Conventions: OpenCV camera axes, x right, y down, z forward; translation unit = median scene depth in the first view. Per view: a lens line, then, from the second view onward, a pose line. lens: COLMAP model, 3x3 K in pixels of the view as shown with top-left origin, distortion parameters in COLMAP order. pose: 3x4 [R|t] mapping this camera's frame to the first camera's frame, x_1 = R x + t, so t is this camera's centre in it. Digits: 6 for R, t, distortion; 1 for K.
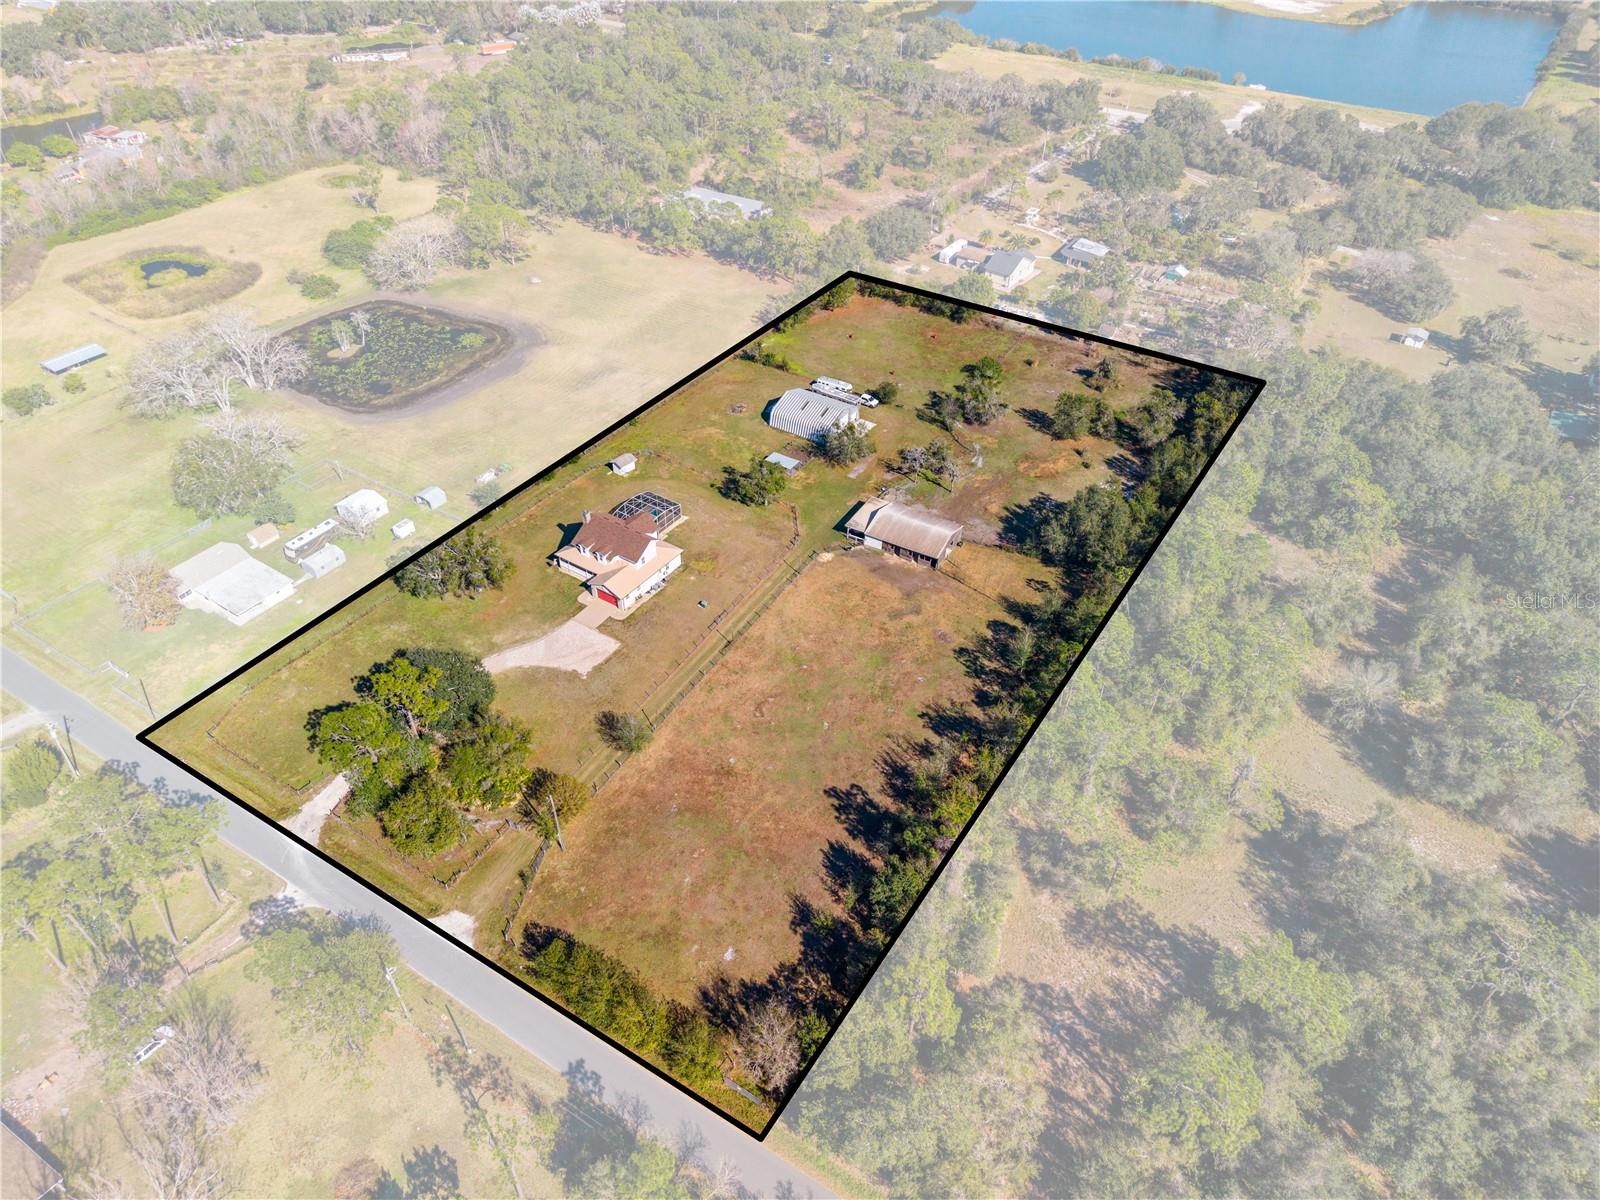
lens RADIAL K [[1122.4, 0, 800.0], [0, 1122.4, 600.0], [0, 0, 1]] dist [-0.000858, -0.000083]
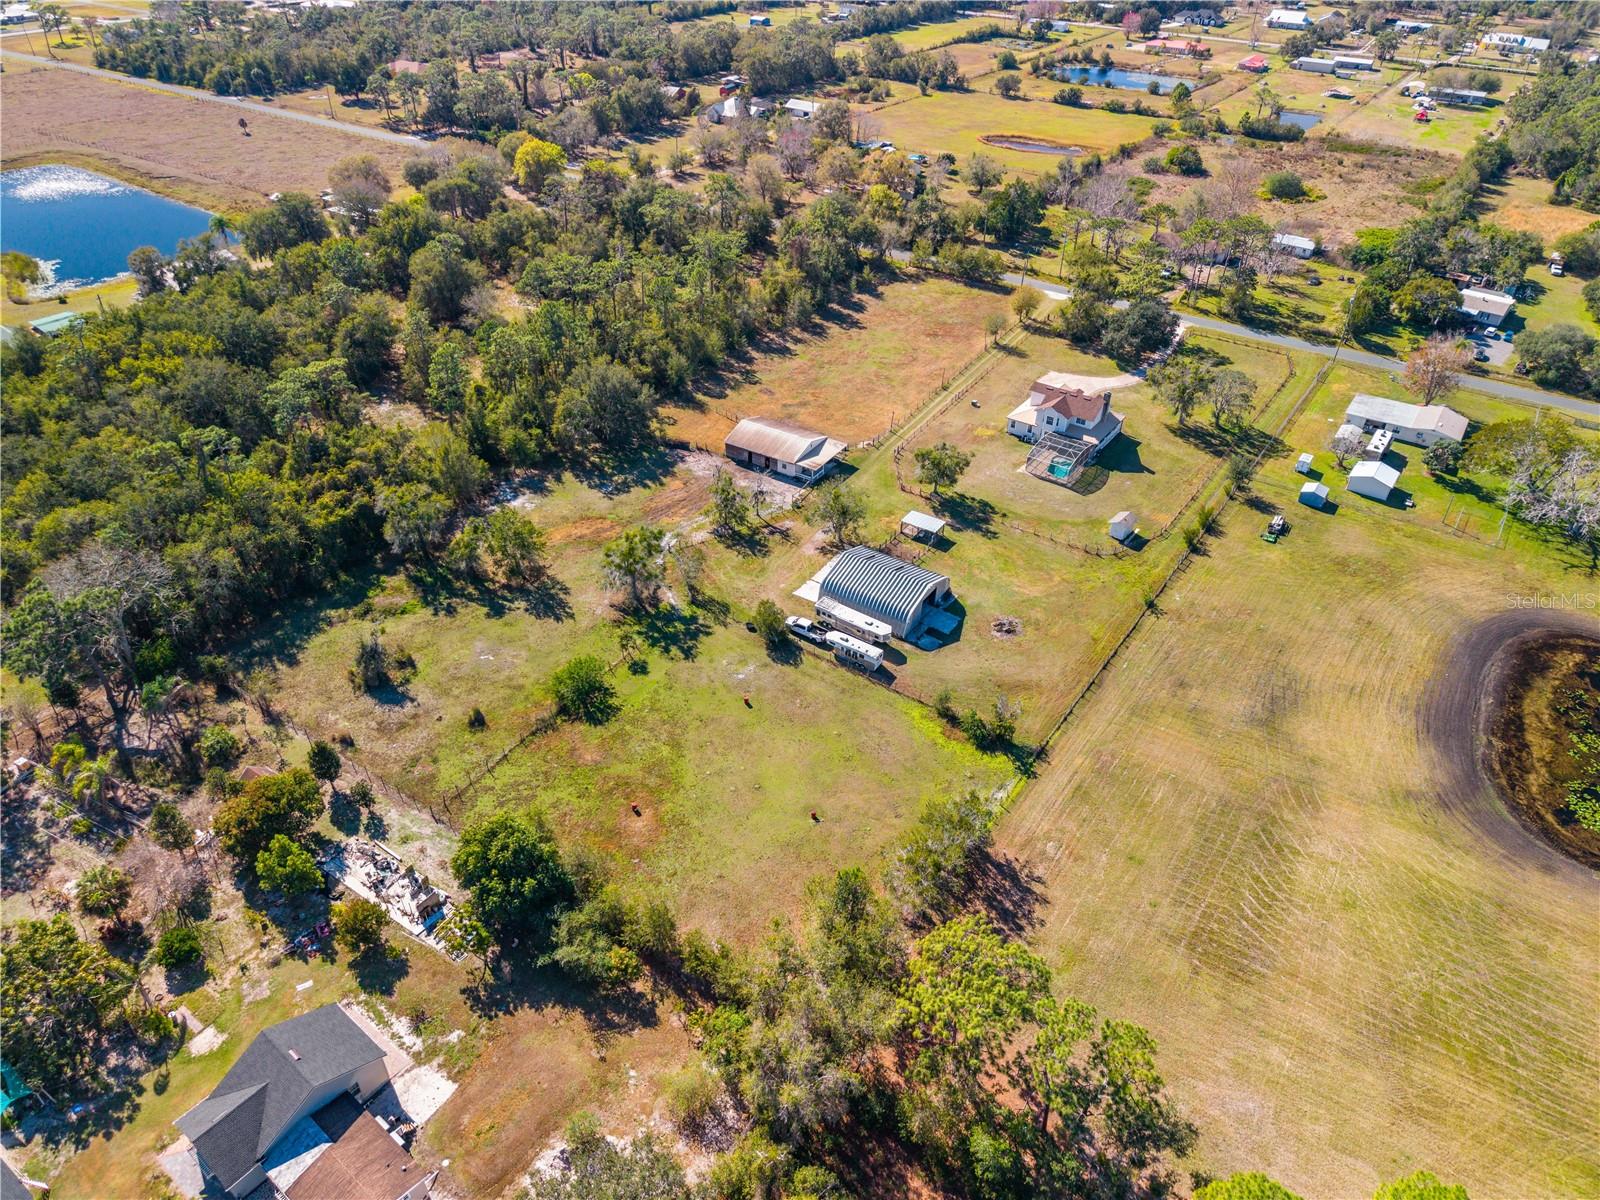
lens RADIAL K [[1100.1, 0, 800.0], [0, 1100.1, 600.0], [0, 0, 1]] dist [0.000844, 0.000024]
pose [[-0.999172, -0.040043, 0.007232, 0.076957], [-0.003792, 0.268593, 0.963246, -1.051121], [-0.040514, 0.962421, -0.268522, 1.551296]]
